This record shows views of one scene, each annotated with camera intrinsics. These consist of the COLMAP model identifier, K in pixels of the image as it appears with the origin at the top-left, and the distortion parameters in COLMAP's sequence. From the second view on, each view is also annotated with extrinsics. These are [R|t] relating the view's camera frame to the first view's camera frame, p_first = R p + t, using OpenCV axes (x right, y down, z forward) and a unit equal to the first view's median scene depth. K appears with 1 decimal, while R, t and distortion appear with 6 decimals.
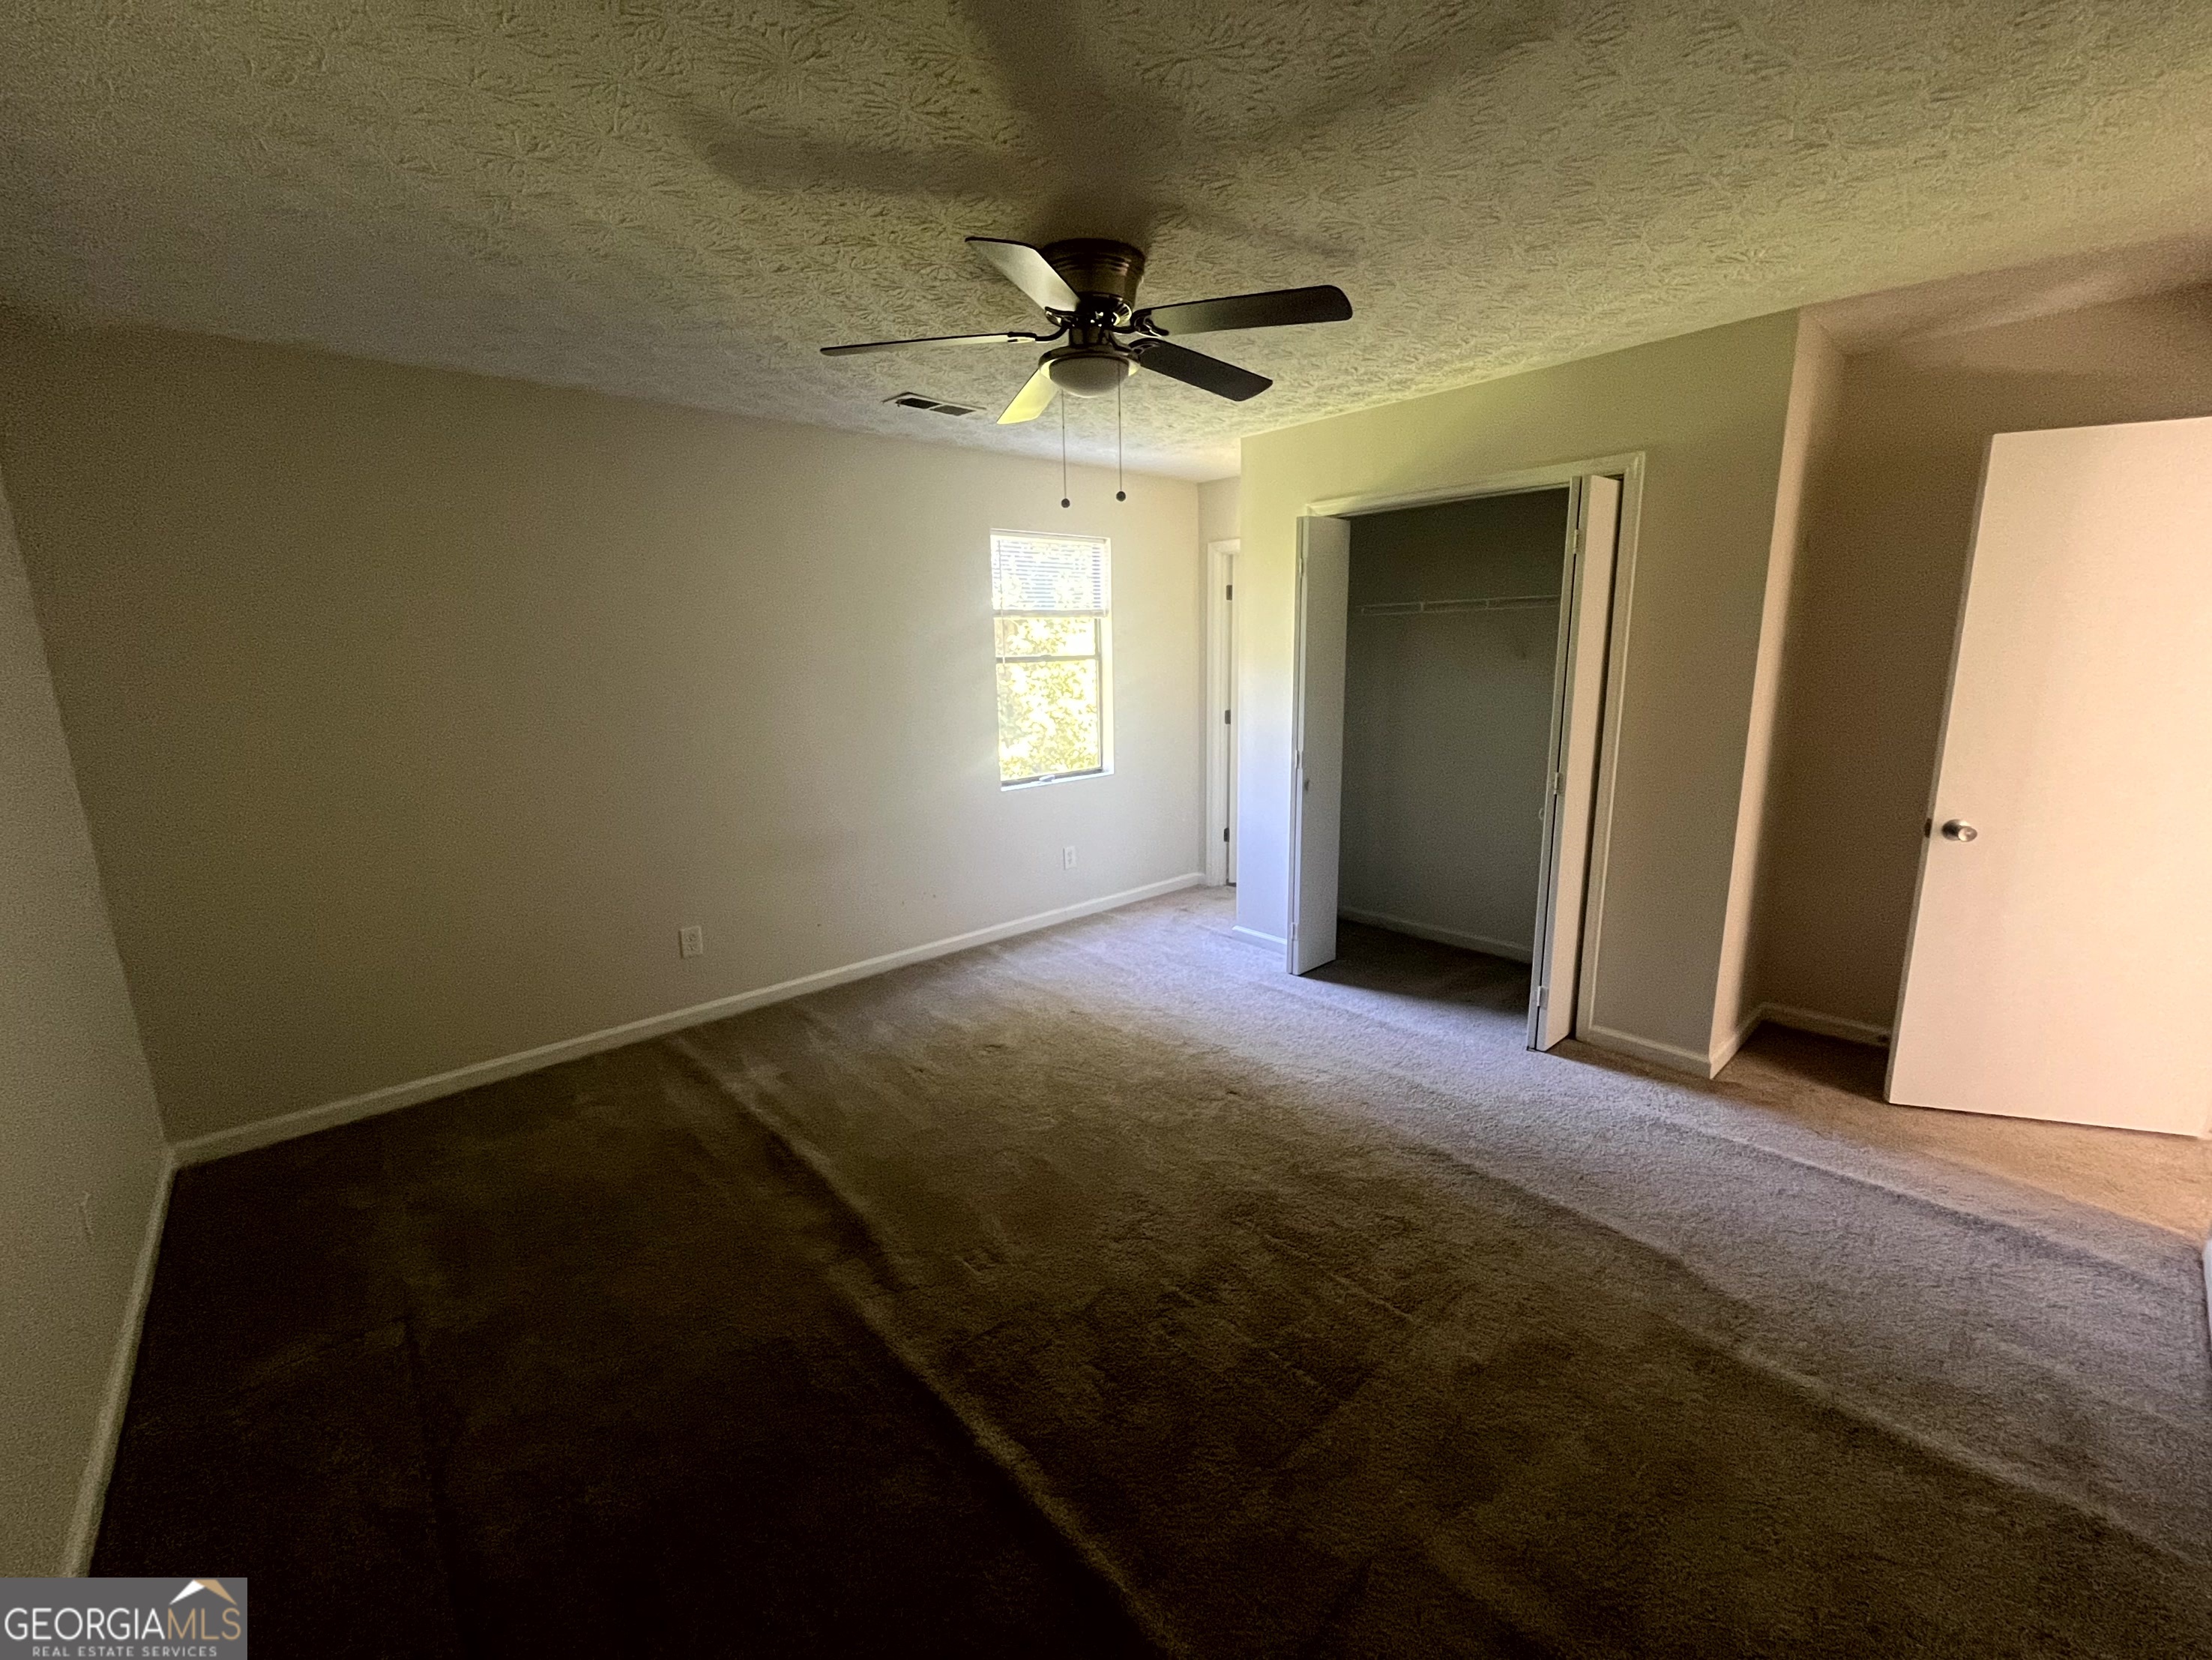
lens RADIAL K [[892.6, 0, 1106.0], [0, 892.6, 830.0], [0, 0, 1]] dist [0.001266, -0.000050]
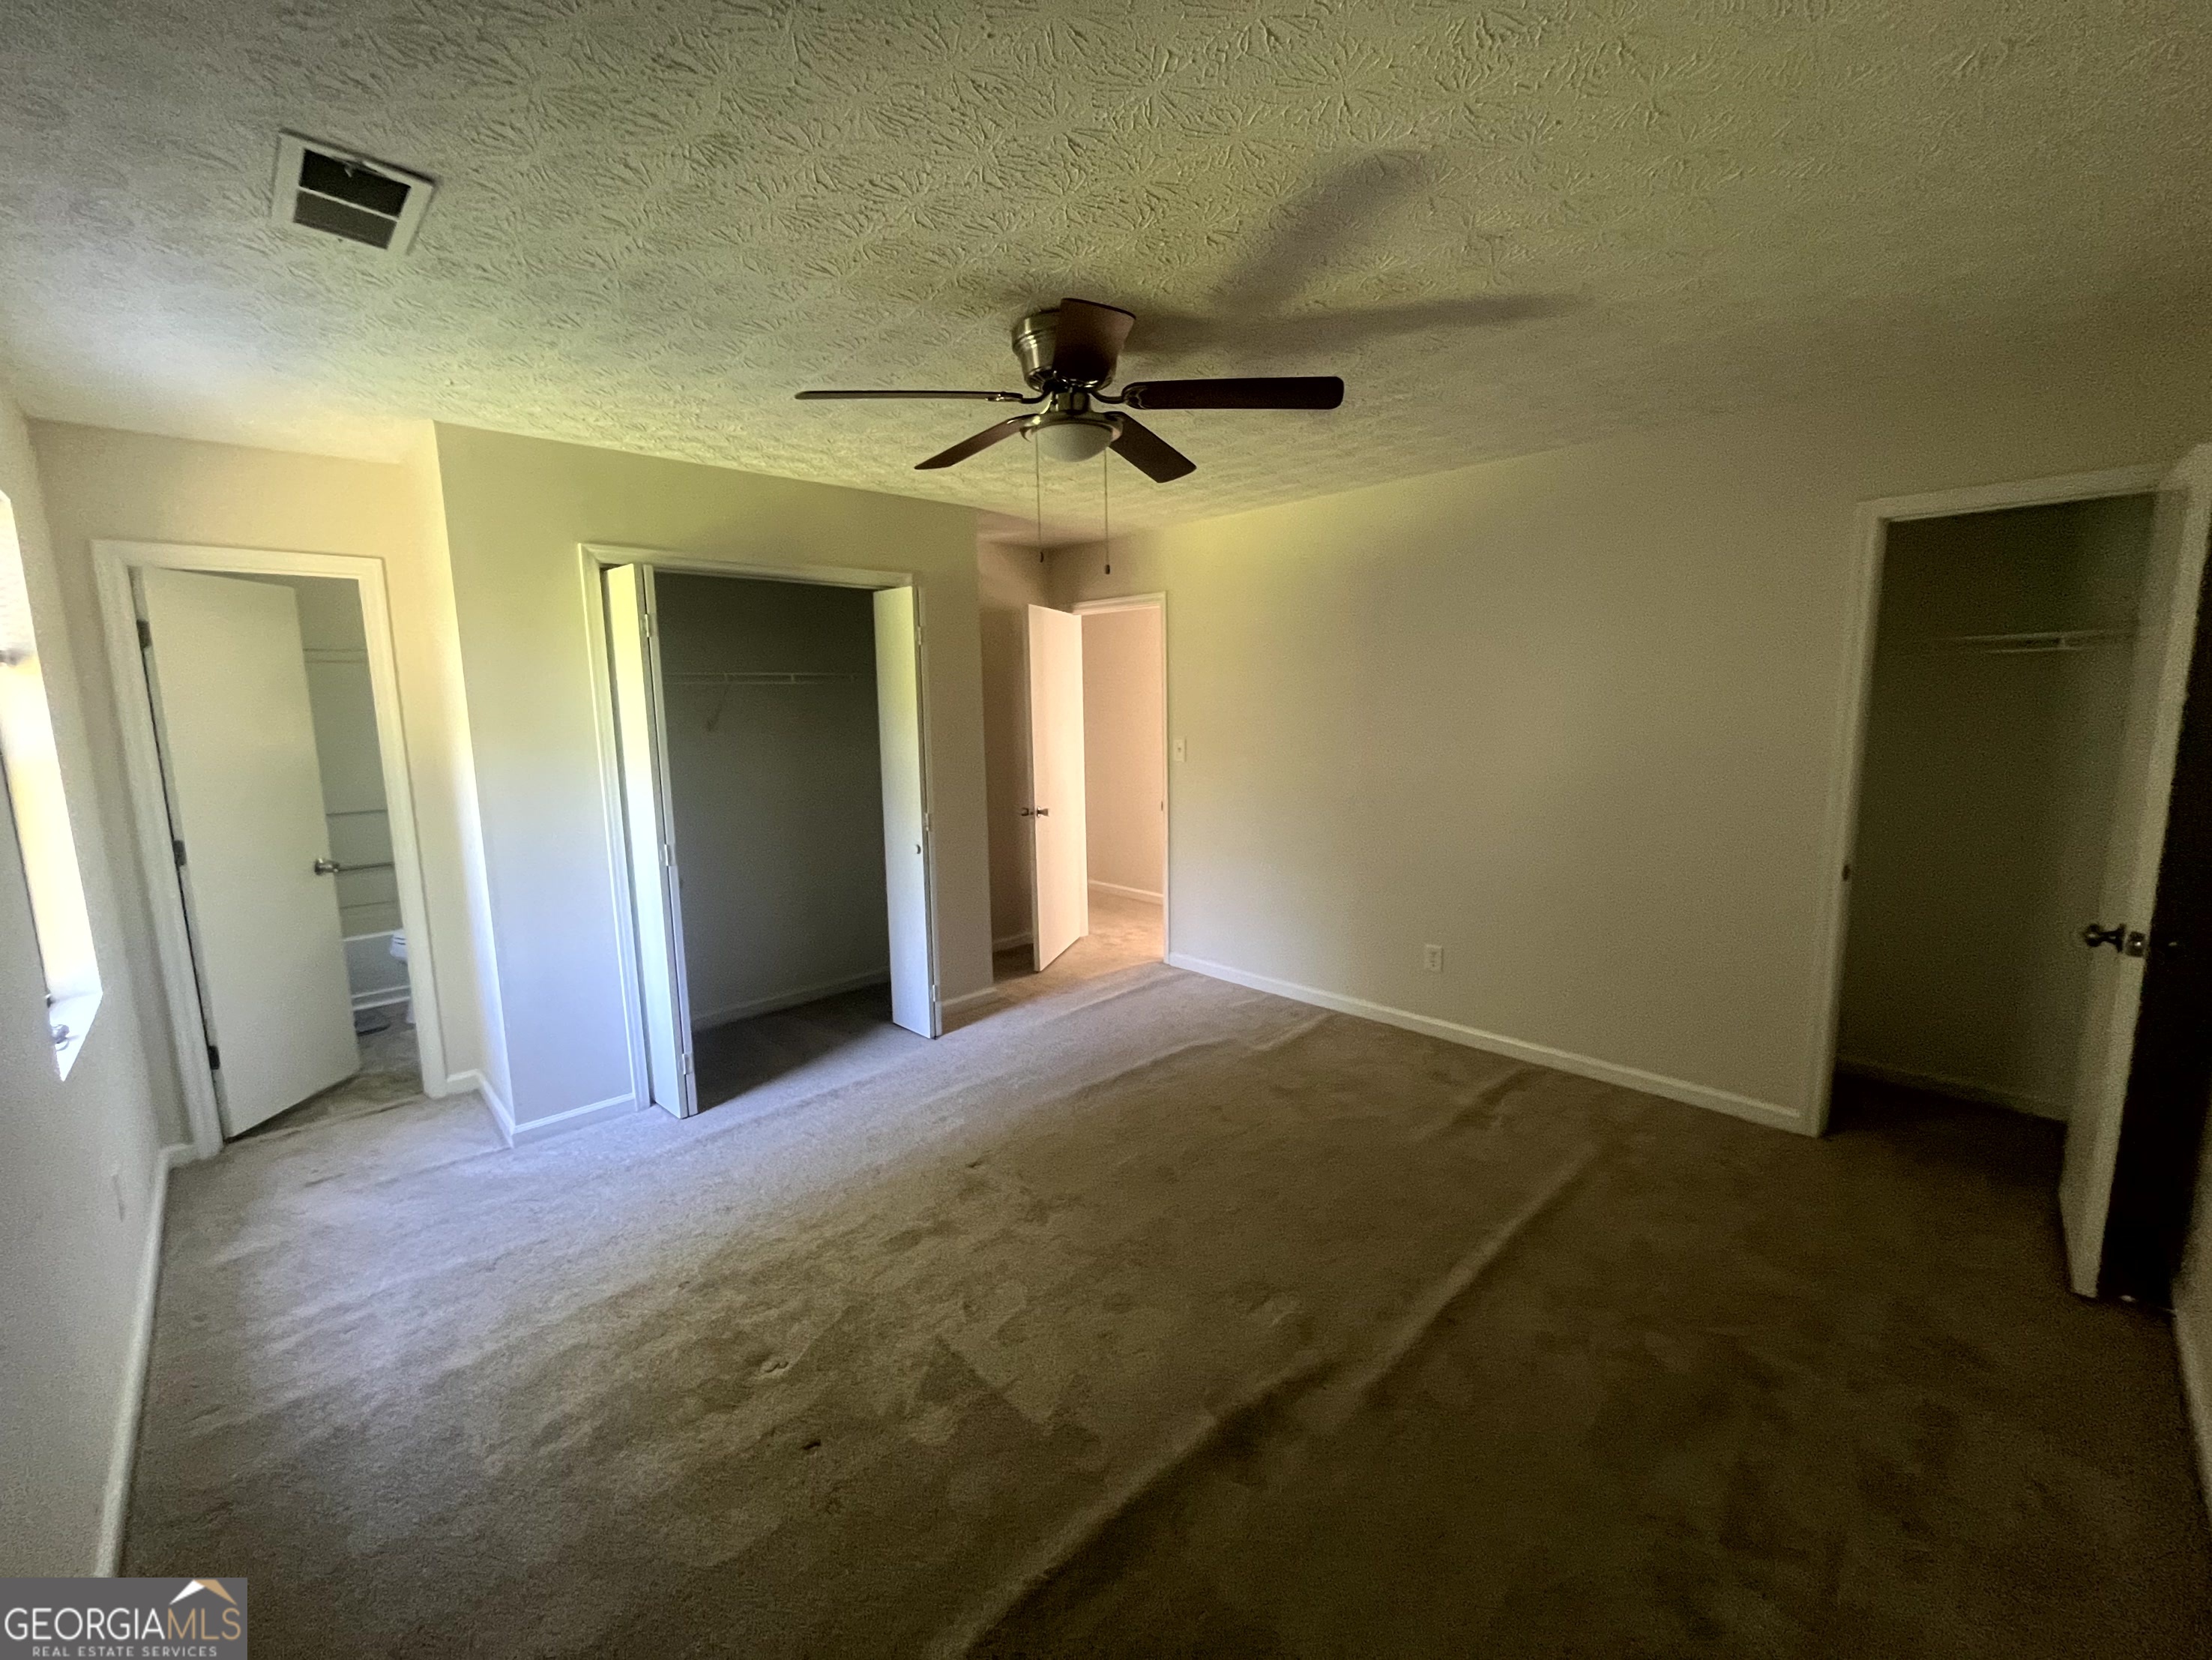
lens RADIAL K [[889.5, 0, 1106.0], [0, 889.5, 830.0], [0, 0, 1]] dist [-0.025375, -0.000030]
pose [[-0.026803, -0.128234, 0.991382, -0.796341], [0.225108, 0.965491, 0.130972, -0.154887], [-0.973965, 0.226679, 0.002988, 0.810447]]
